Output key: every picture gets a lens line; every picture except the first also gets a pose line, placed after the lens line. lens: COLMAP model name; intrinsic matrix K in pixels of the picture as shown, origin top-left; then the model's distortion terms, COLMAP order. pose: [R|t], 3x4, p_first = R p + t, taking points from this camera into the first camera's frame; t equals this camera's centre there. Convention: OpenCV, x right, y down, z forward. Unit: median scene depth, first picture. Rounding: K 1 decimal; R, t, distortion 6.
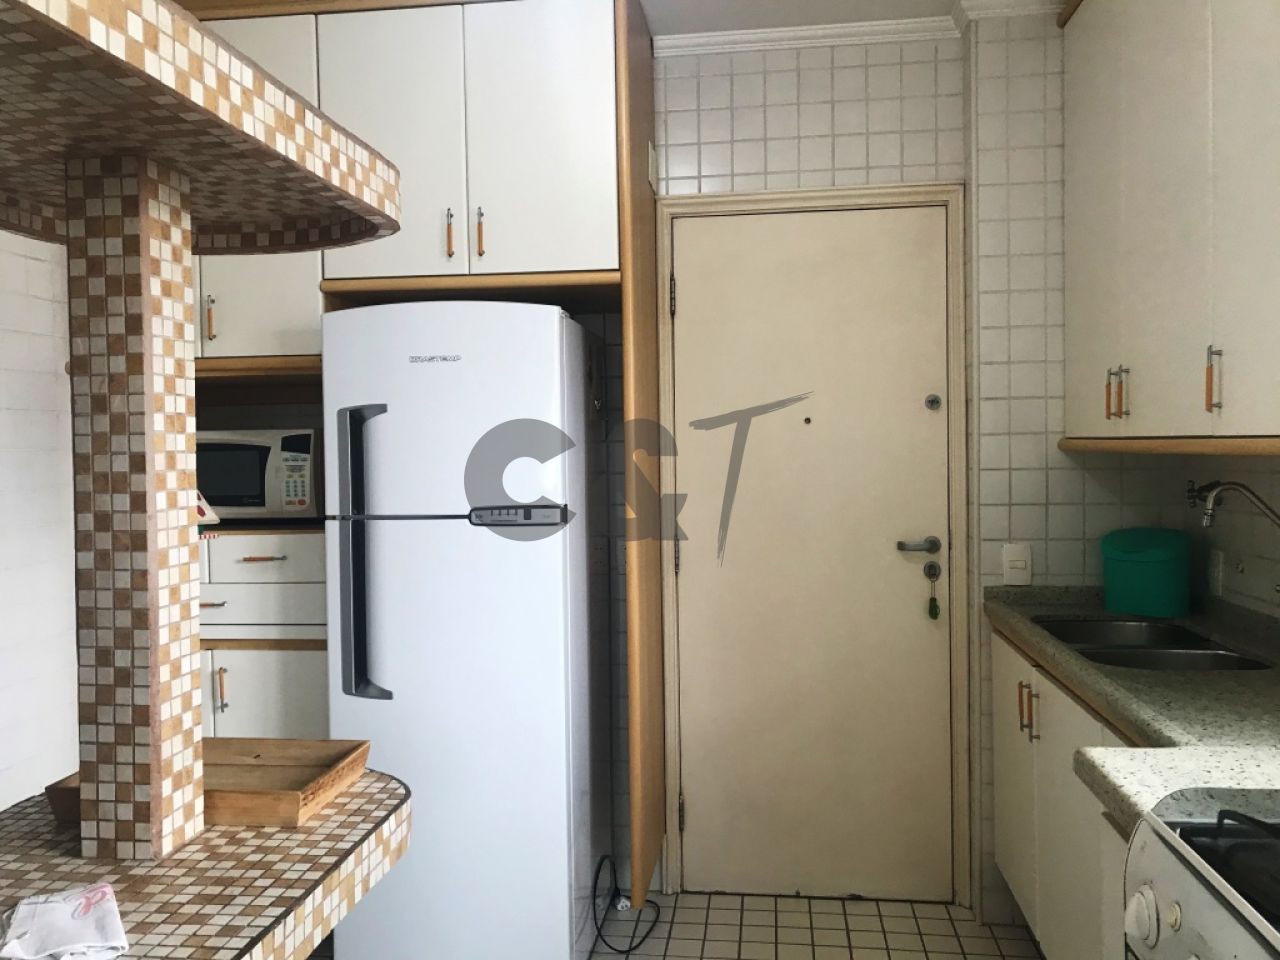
lens RADIAL K [[1057.7, 0, 641.7], [0, 1057.7, 474.0], [0, 0, 1]] dist [0.016539, -0.013453]
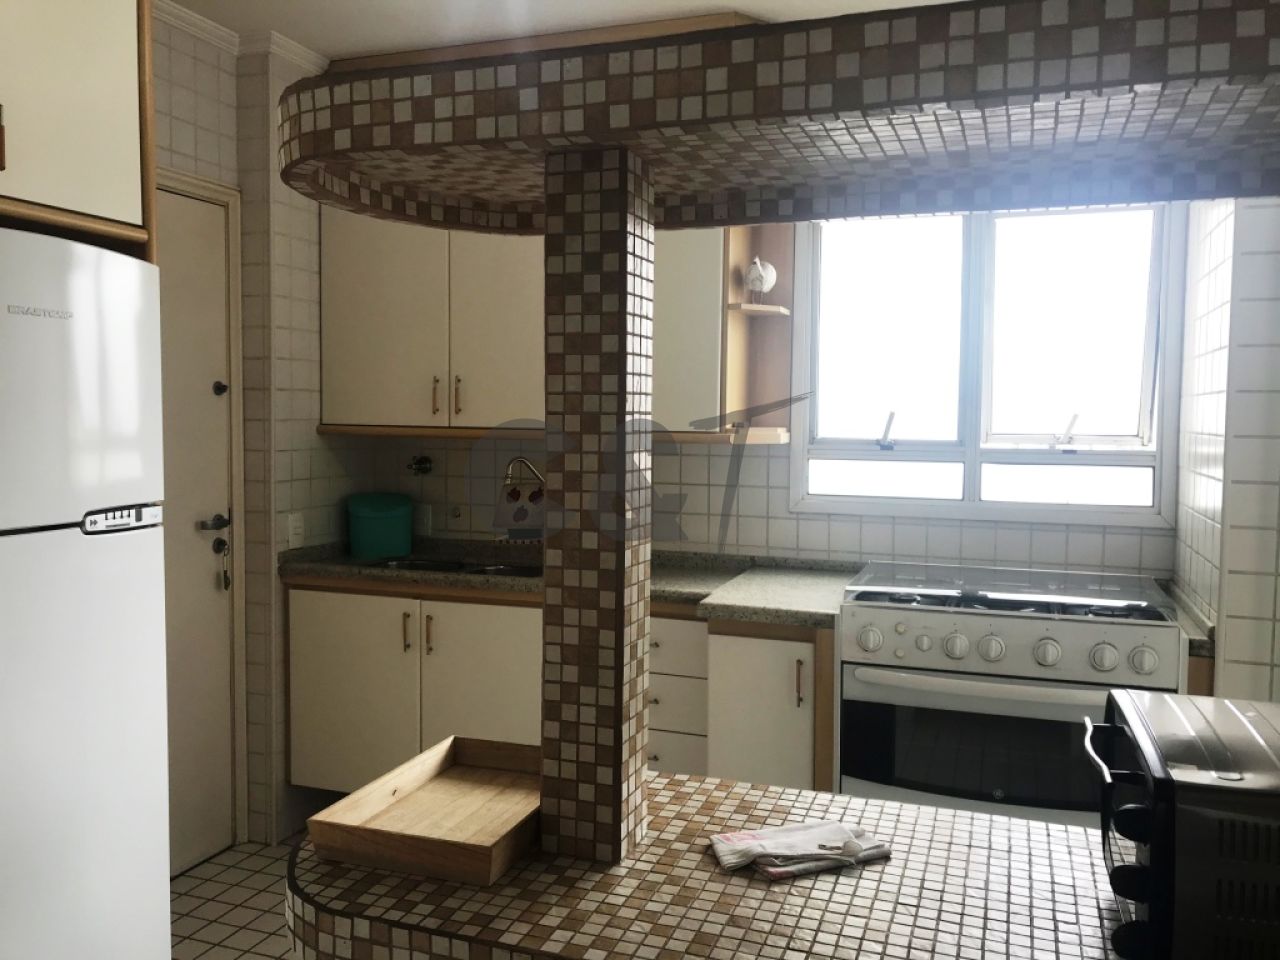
lens RADIAL K [[1057.7, 0, 639.1], [0, 1057.7, 483.0], [0, 0, 1]] dist [0.016539, -0.013453]
pose [[0.203759, -0.045804, 0.977949, -0.817860], [0.009128, 0.998950, 0.044886, -0.020014], [-0.978979, -0.000219, 0.203963, 0.433655]]
